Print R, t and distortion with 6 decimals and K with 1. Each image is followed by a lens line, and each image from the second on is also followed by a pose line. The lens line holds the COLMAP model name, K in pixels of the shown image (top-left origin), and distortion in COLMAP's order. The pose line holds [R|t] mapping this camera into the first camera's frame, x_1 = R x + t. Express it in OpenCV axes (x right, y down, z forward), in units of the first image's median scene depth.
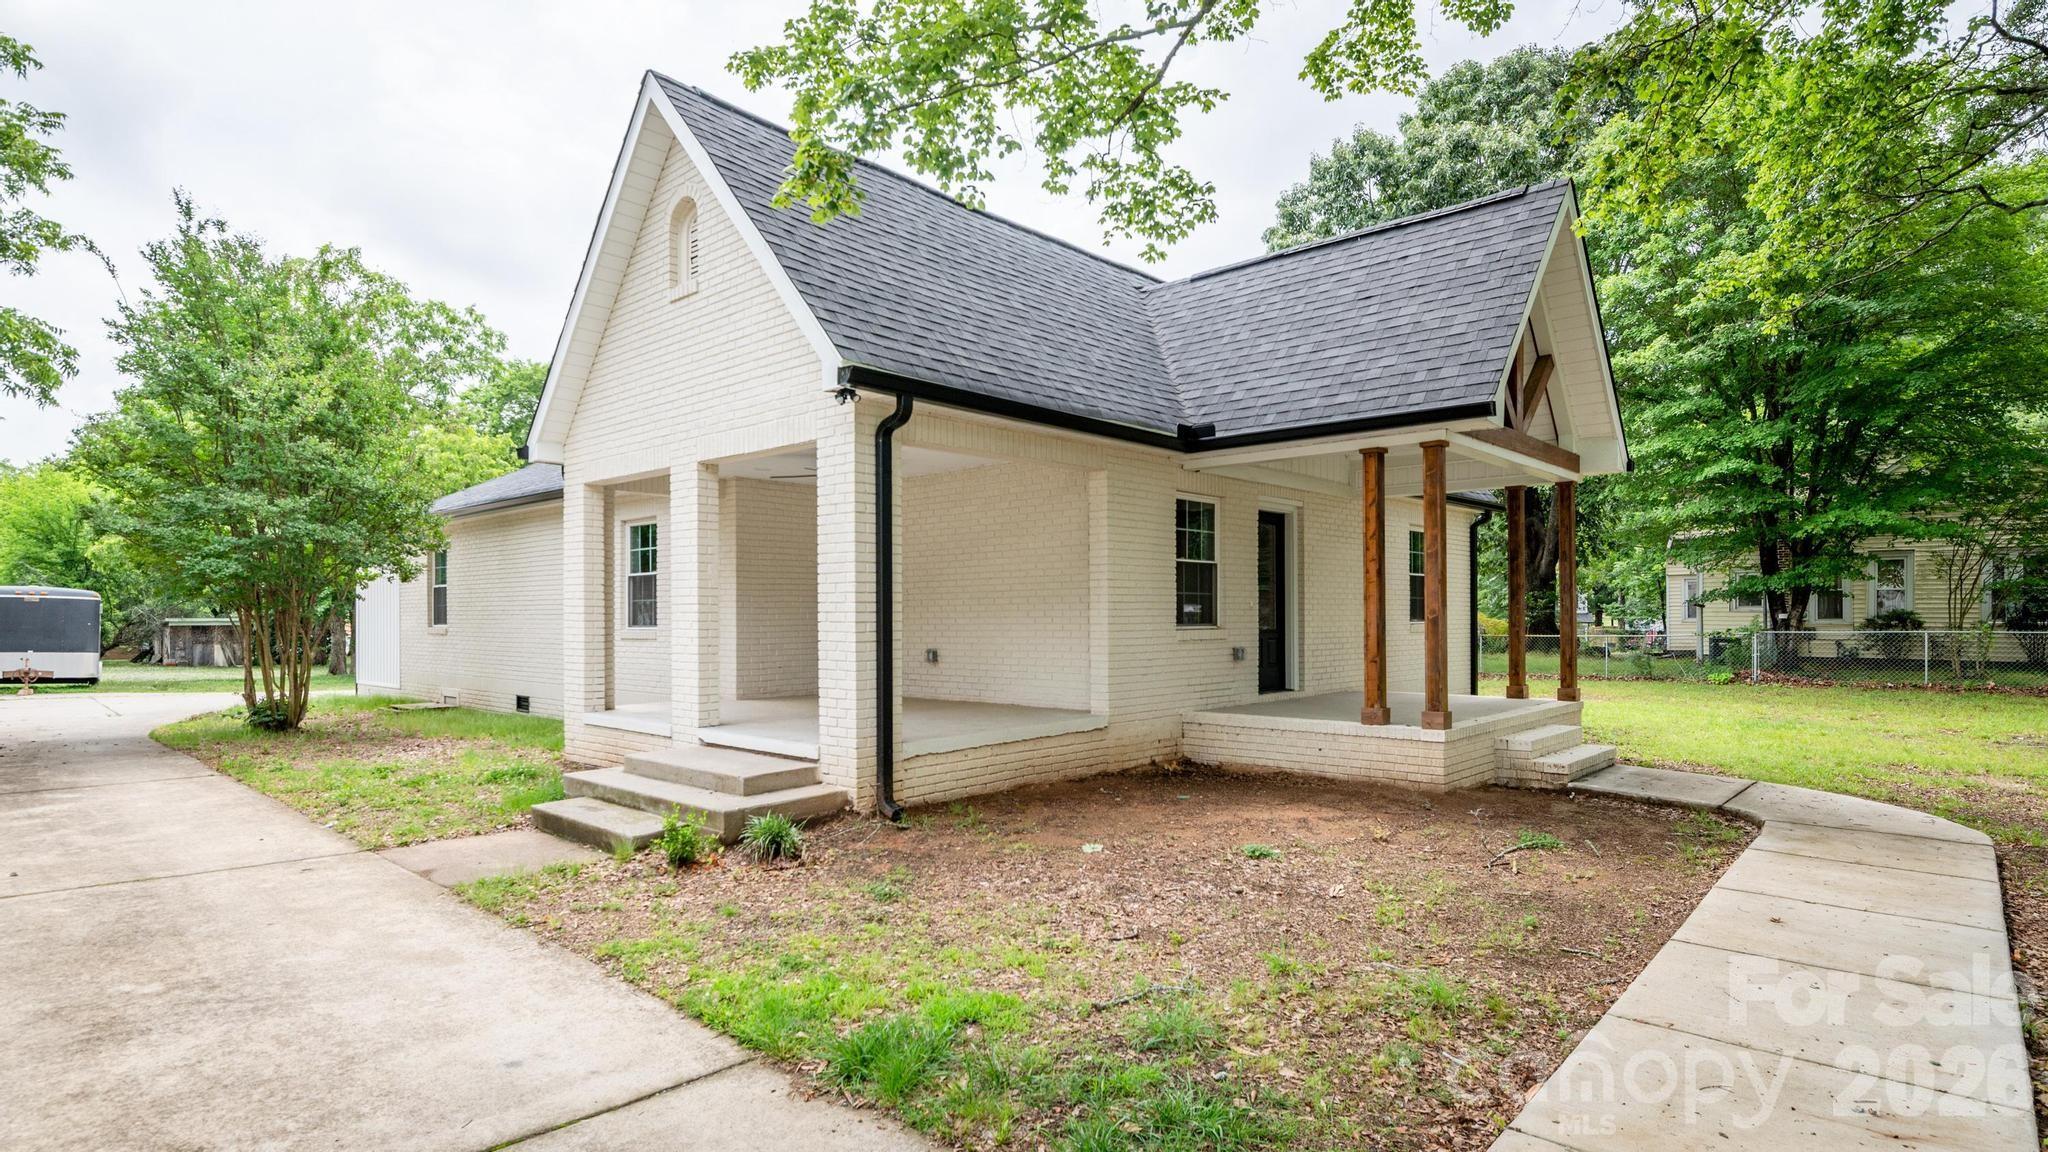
lens RADIAL K [[1039.7, 0, 1015.1], [0, 1039.7, 615.0], [0, 0, 1]] dist [-0.000121, -0.000448]
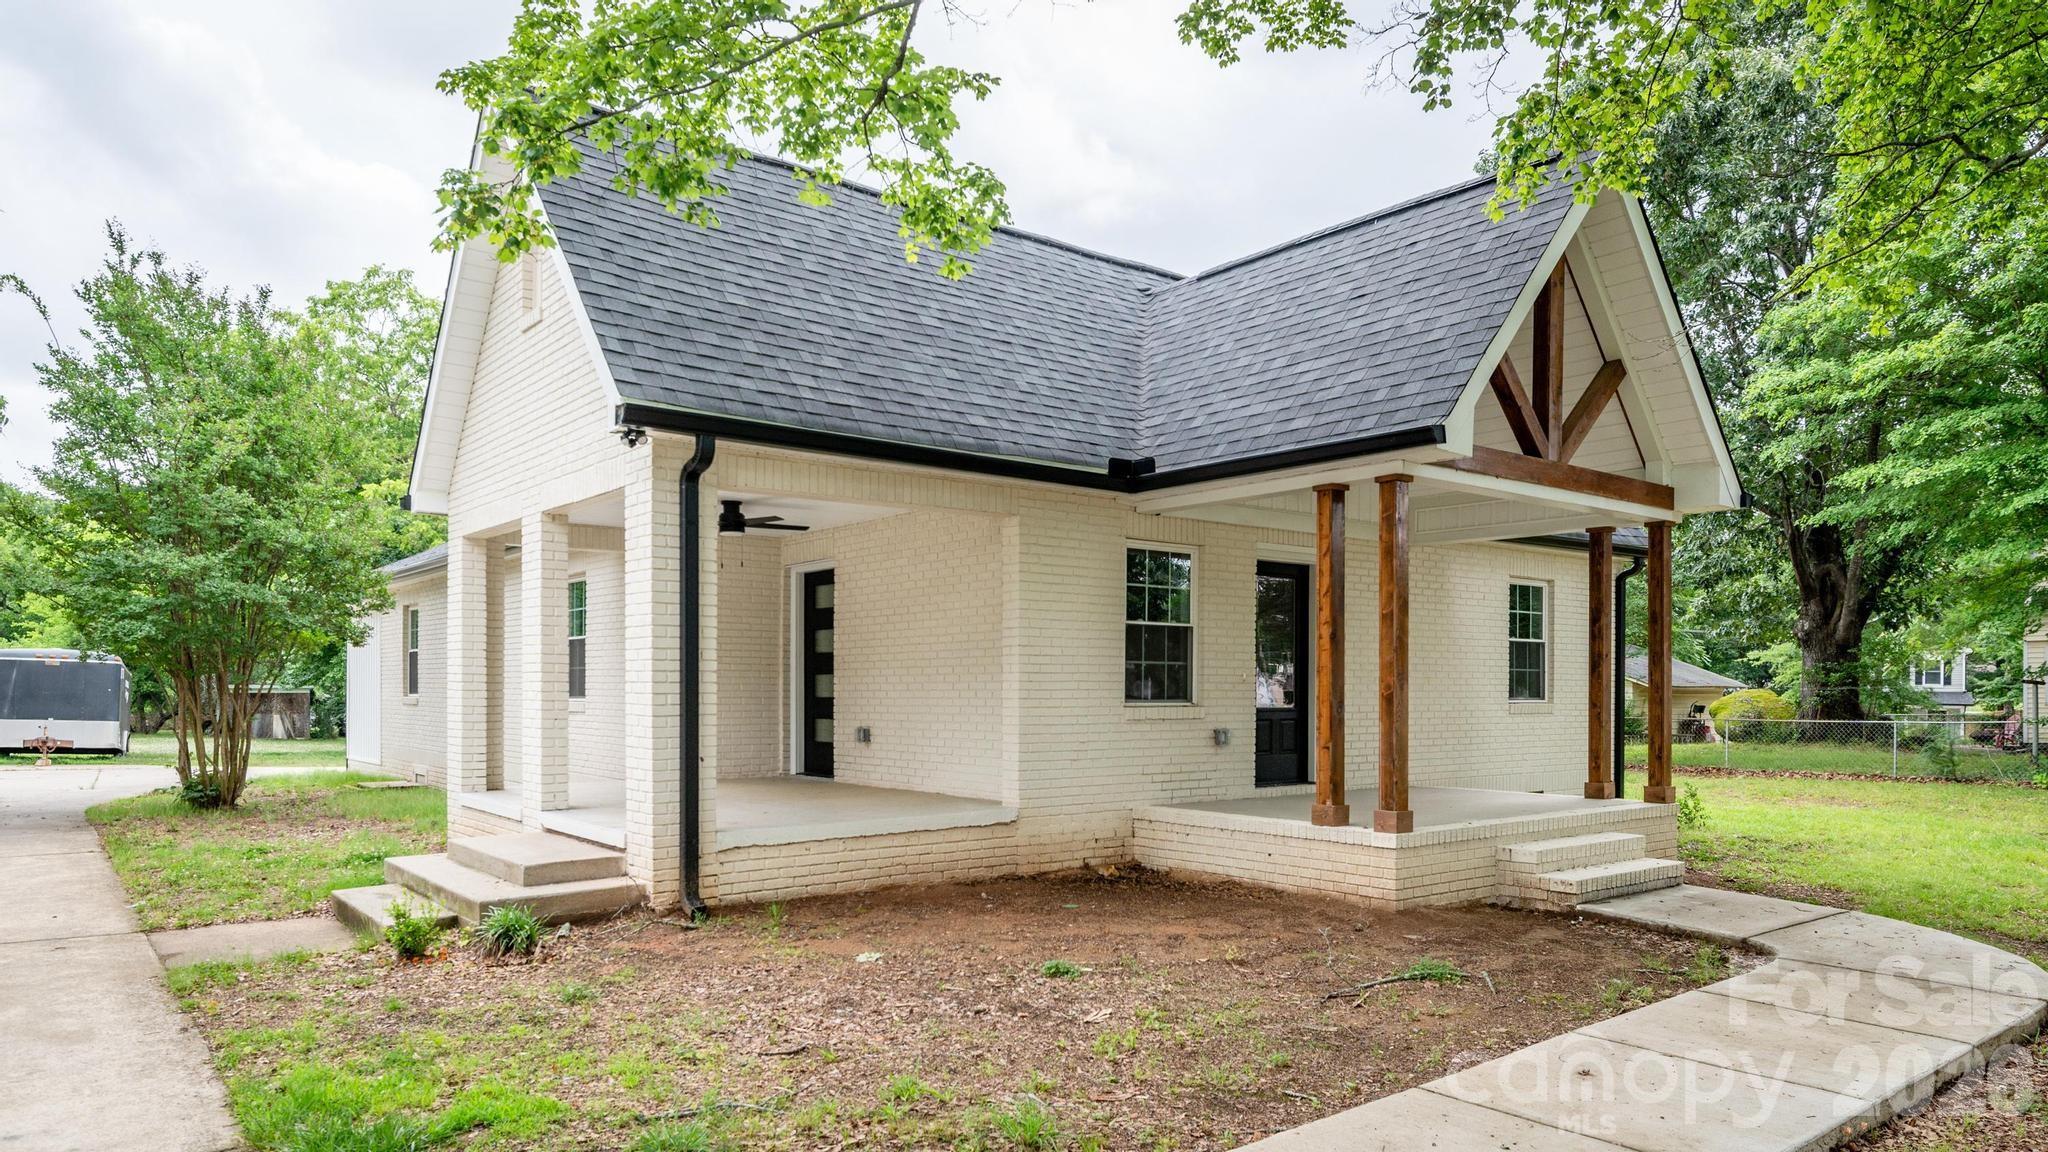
lens RADIAL K [[1284.5, 0, 1029.9], [0, 1284.5, 694.4], [0, 0, 1]] dist [-0.000319, 0.000265]
pose [[0.989493, 0.008339, -0.144342, 0.255558], [-0.007624, 0.999956, 0.005502, -0.000666], [0.144382, -0.004344, 0.989513, -0.024941]]
